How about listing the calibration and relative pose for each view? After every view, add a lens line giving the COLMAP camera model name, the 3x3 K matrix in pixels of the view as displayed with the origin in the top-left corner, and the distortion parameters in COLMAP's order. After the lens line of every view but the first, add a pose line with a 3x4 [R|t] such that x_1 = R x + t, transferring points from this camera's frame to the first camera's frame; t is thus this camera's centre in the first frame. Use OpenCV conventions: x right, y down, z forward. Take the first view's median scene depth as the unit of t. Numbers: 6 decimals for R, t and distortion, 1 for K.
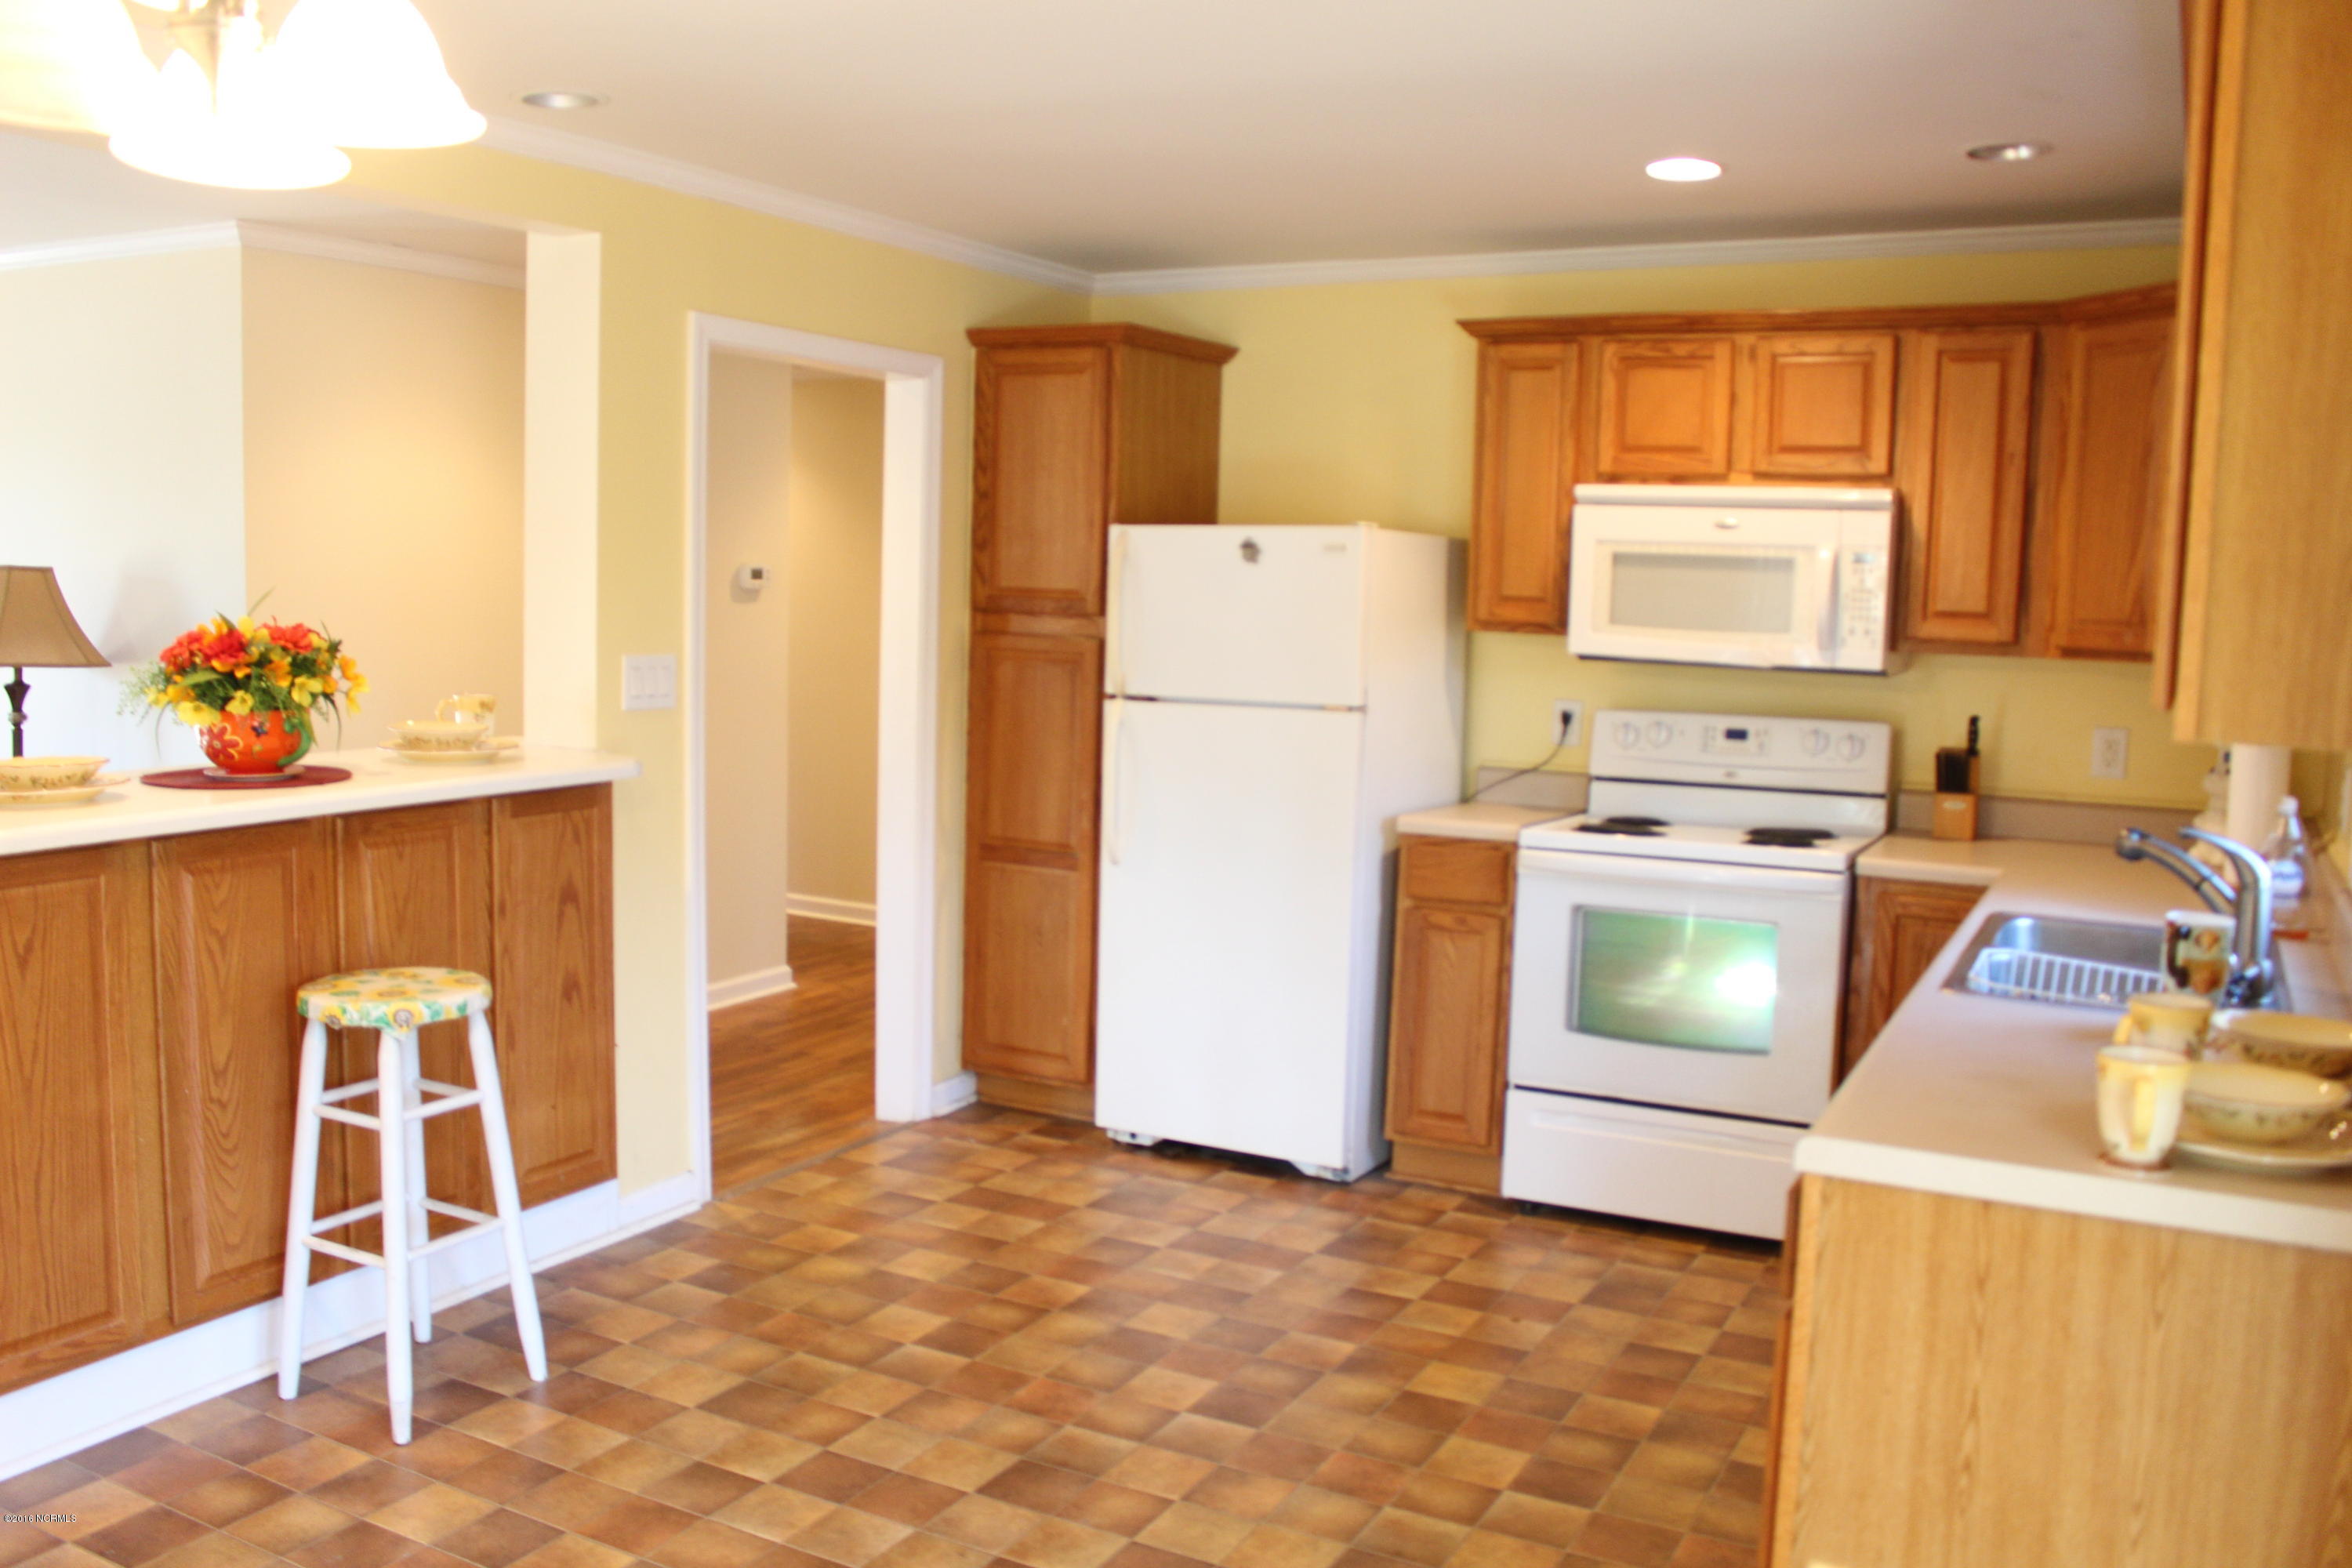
lens RADIAL K [[1963.2, 0, 1173.1], [0, 1963.2, 789.1], [0, 0, 1]] dist [-0.155719, 0.143918]
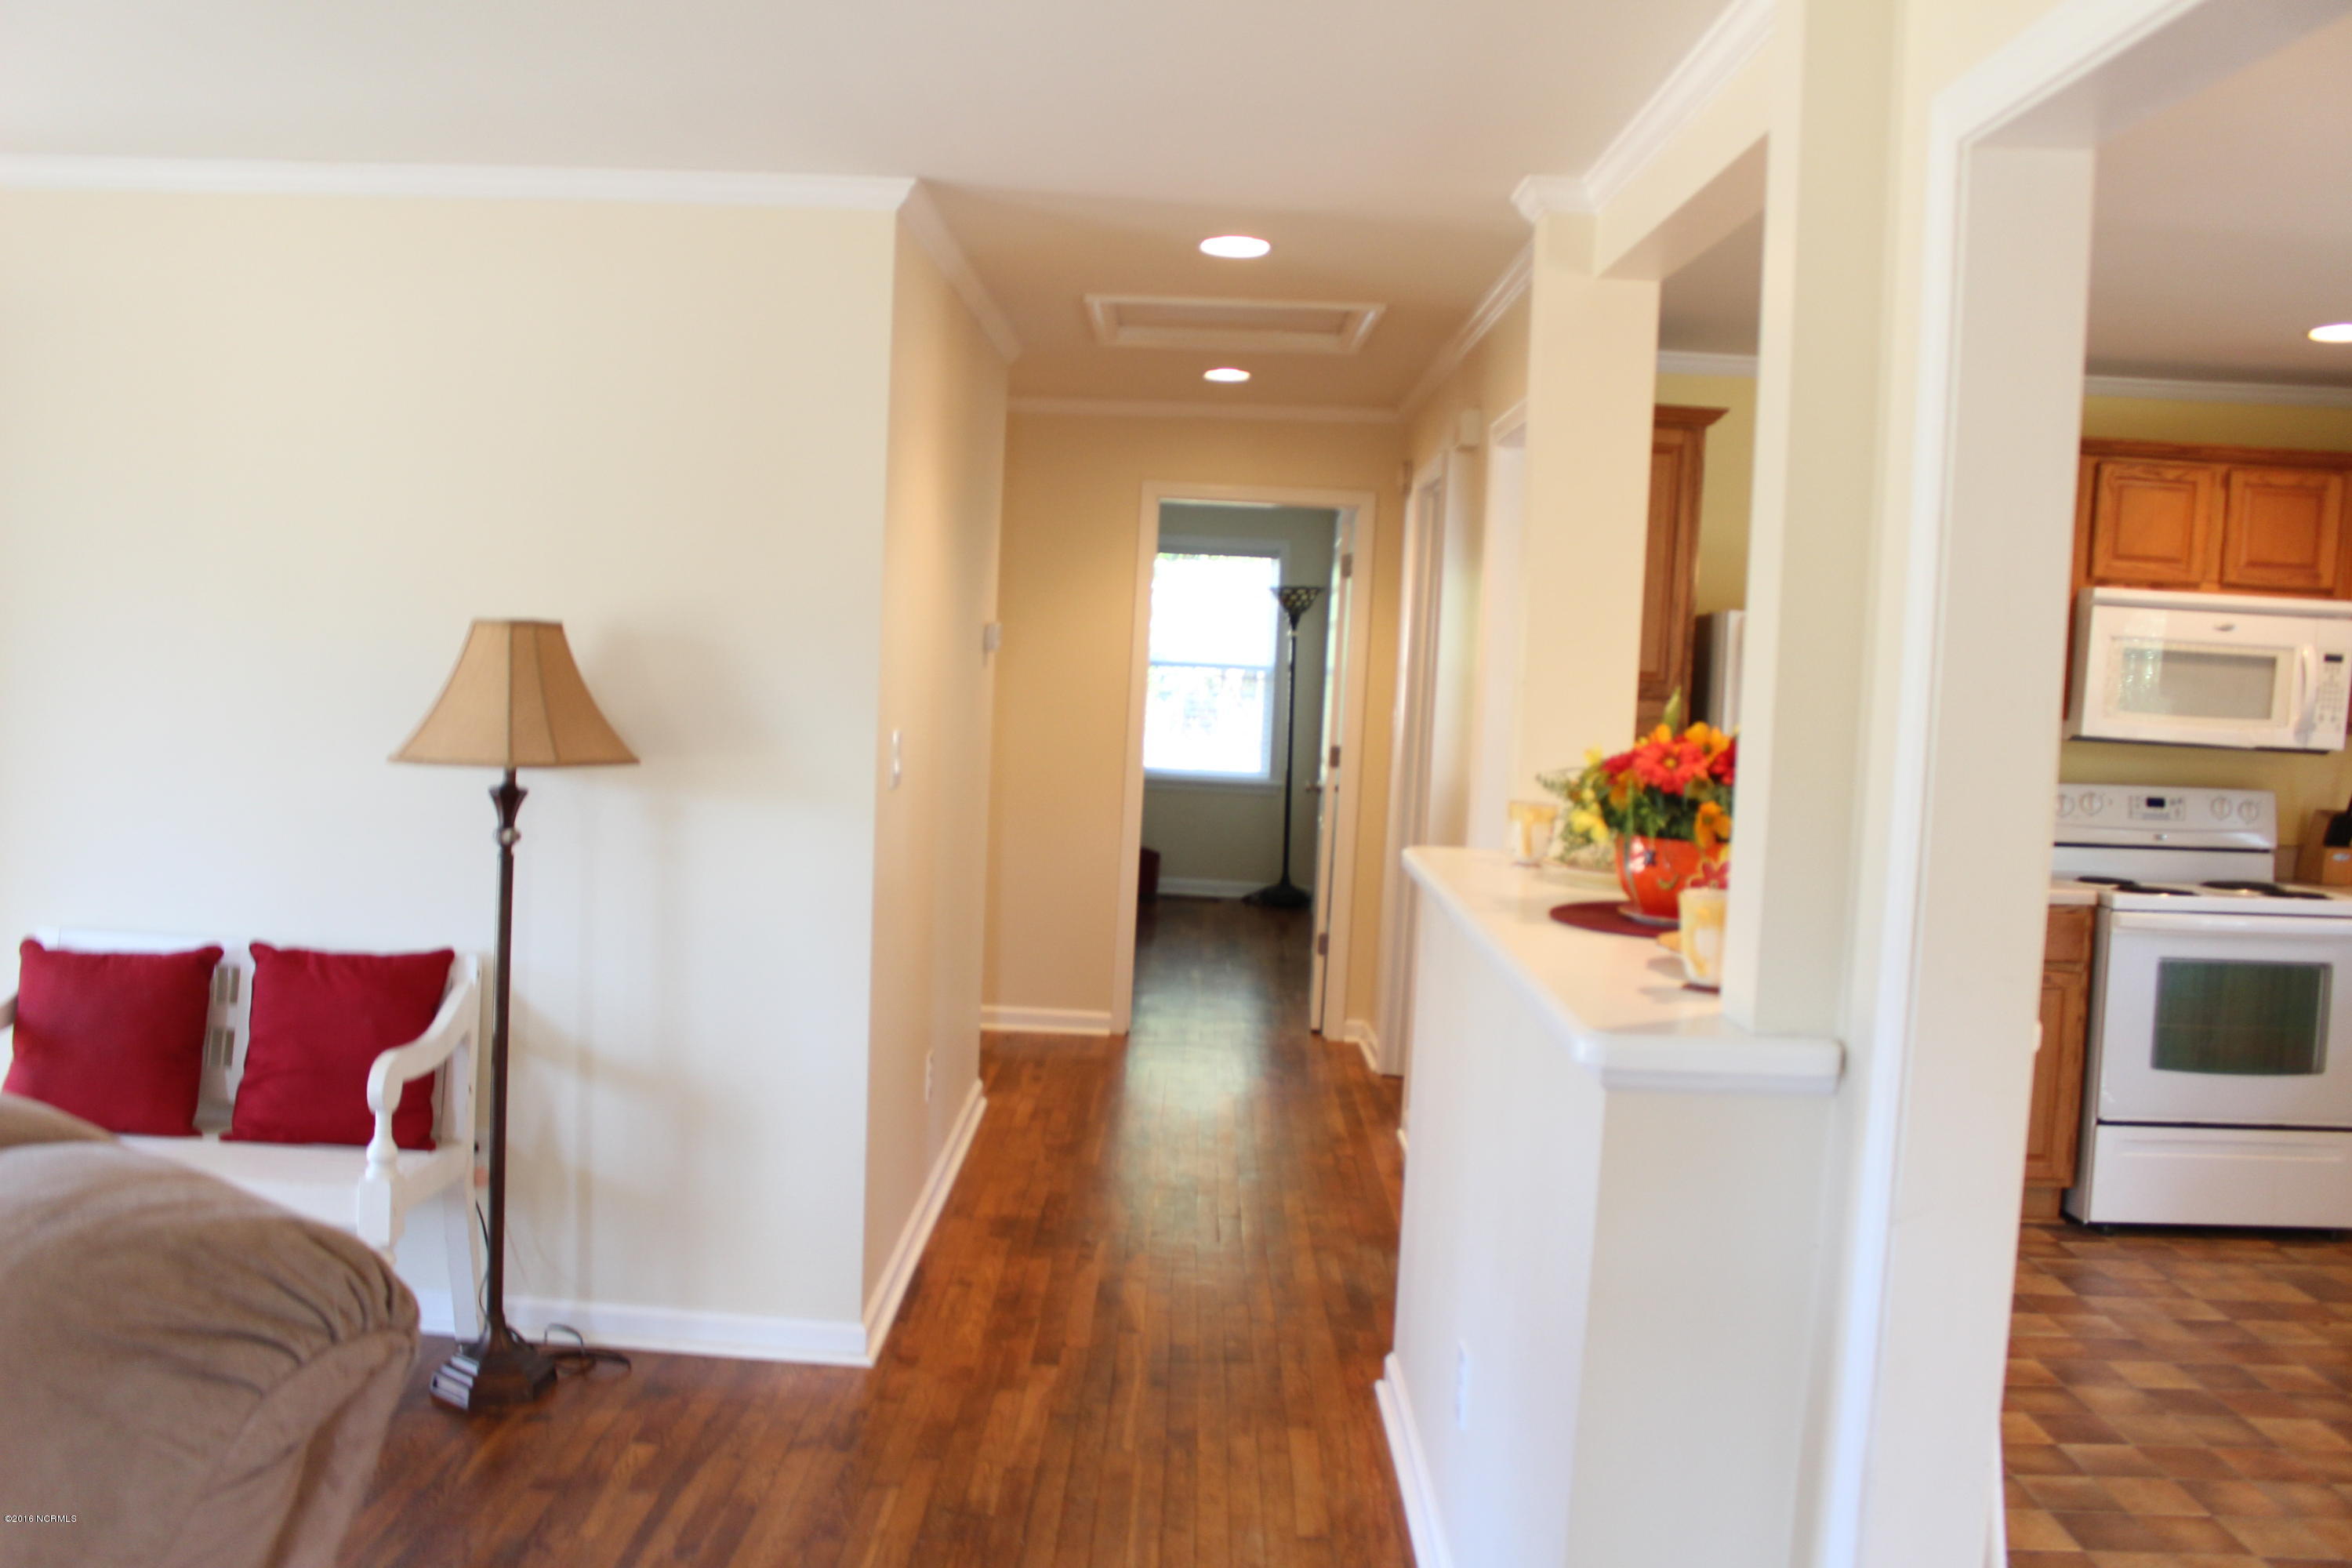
lens RADIAL K [[1963.2, 0, 1173.1], [0, 1963.2, 789.1], [0, 0, 1]] dist [-0.155719, 0.143918]
pose [[0.880651, -0.022532, 0.473230, -0.809173], [0.029740, 0.999528, -0.007752, -0.047113], [-0.472831, 0.020900, 0.880905, 0.281950]]
